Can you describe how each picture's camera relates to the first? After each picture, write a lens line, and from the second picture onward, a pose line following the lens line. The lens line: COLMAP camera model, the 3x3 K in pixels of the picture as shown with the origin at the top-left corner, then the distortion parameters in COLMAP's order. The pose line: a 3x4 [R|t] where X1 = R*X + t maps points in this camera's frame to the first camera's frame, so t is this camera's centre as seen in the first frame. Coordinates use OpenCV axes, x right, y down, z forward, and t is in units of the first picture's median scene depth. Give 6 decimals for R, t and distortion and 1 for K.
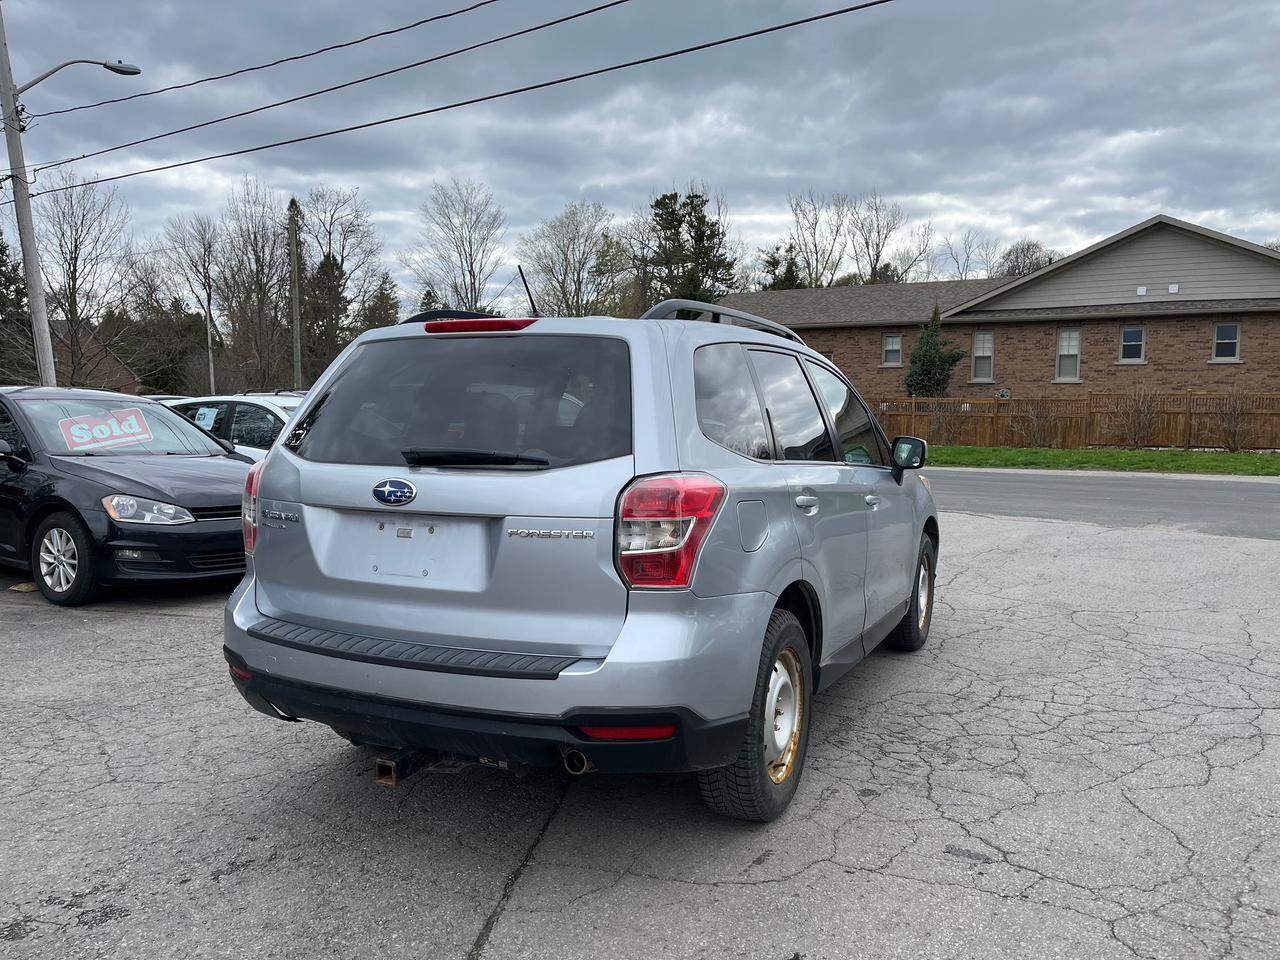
lens RADIAL K [[979.1, 0, 641.6], [0, 979.1, 489.3], [0, 0, 1]] dist [0.068746, -0.090626]
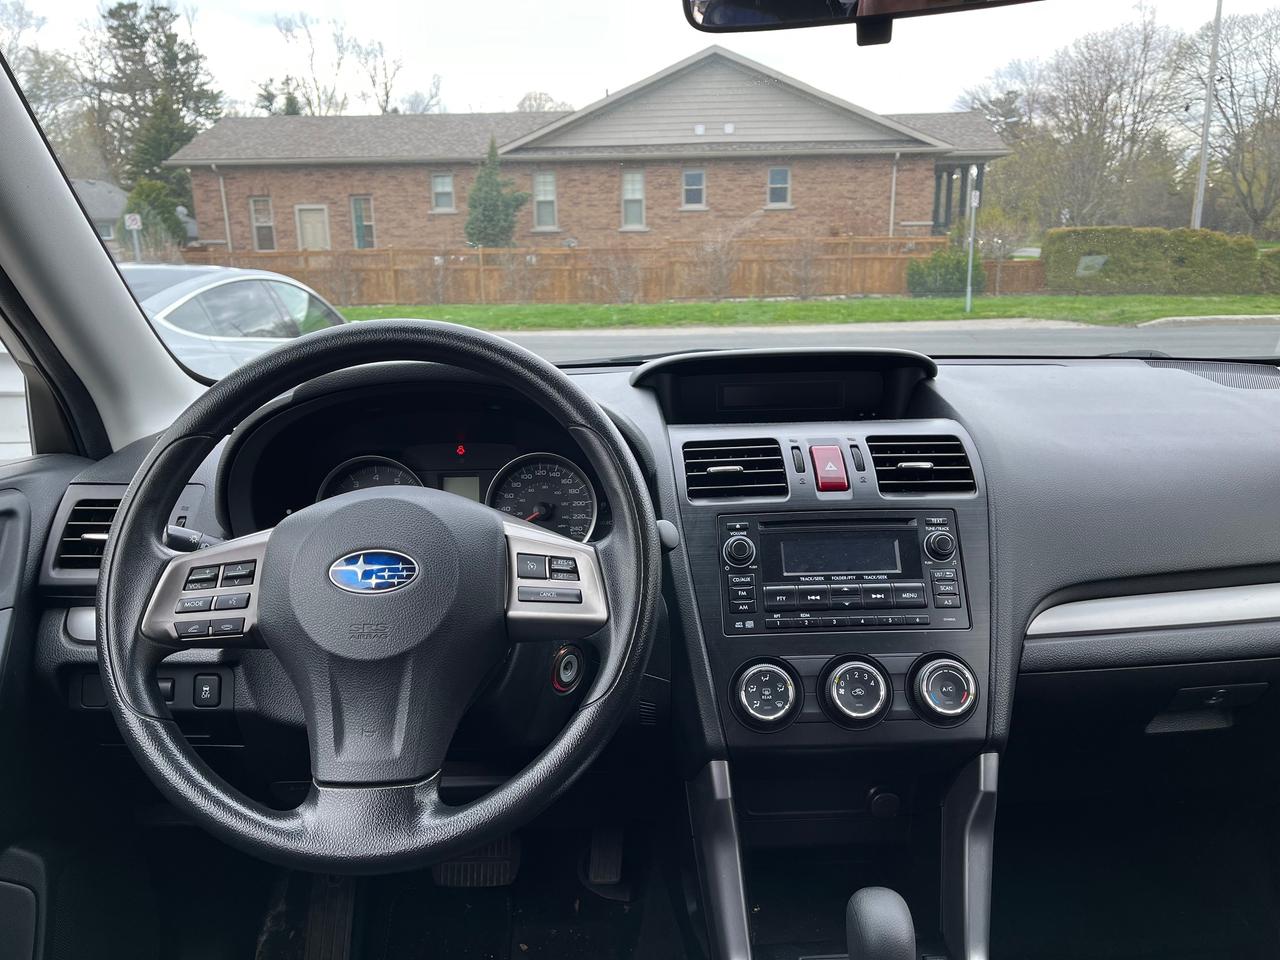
lens RADIAL K [[979.1, 0, 634.2], [0, 979.1, 458.5], [0, 0, 1]] dist [0.068746, -0.090626]
pose [[0.889763, -0.109340, 0.443132, 0.000251], [0.060486, 0.990566, 0.122967, -0.010007], [-0.452397, -0.082608, 0.887983, 0.167919]]
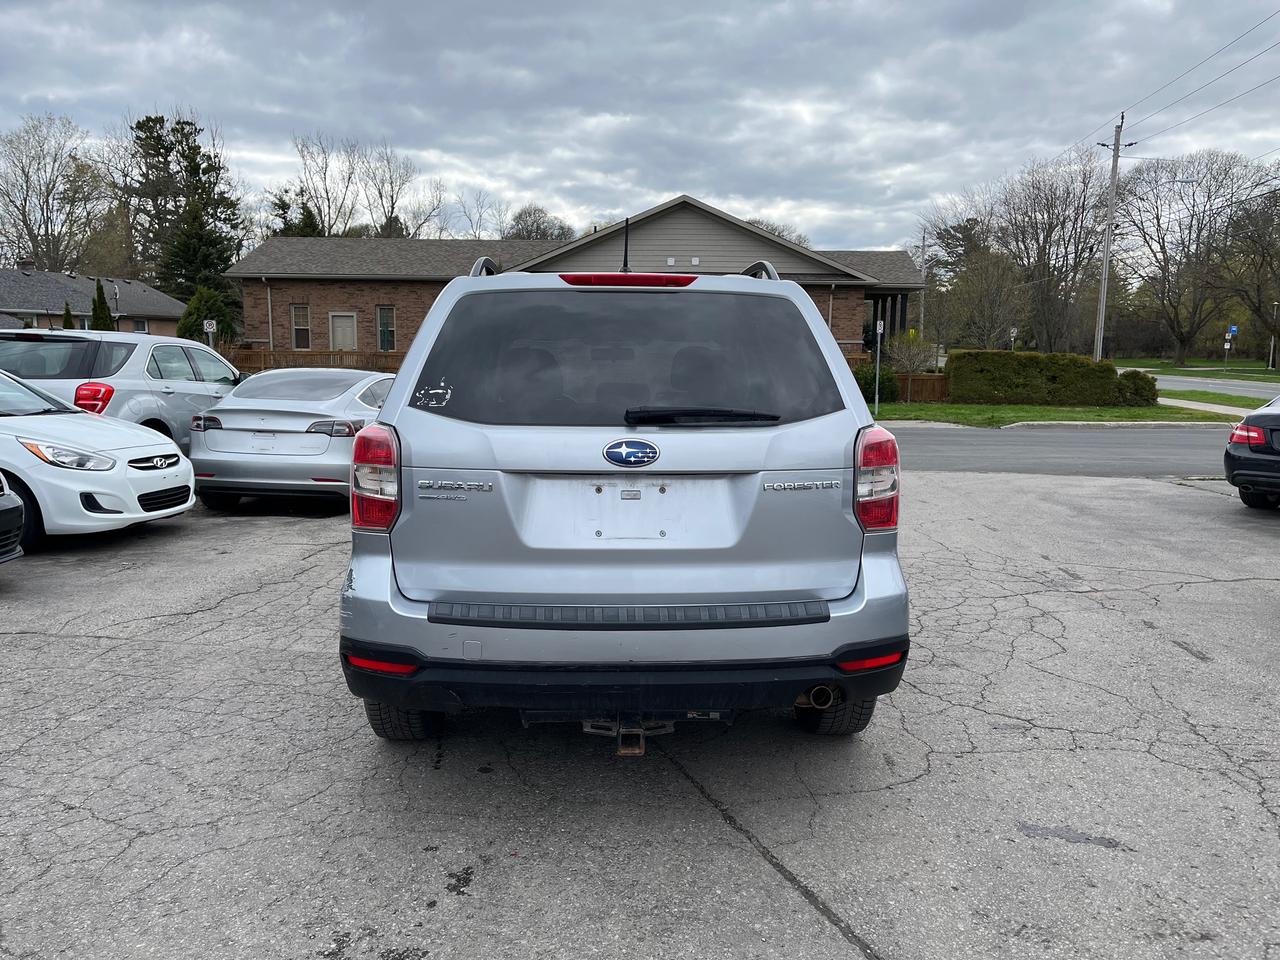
lens RADIAL K [[979.1, 0, 645.7], [0, 979.1, 468.8], [0, 0, 1]] dist [0.068746, -0.090626]
pose [[0.877686, -0.047931, 0.476834, -0.071377], [0.035804, 0.998763, 0.034493, -0.001457], [-0.477897, -0.013201, 0.878317, 0.014859]]
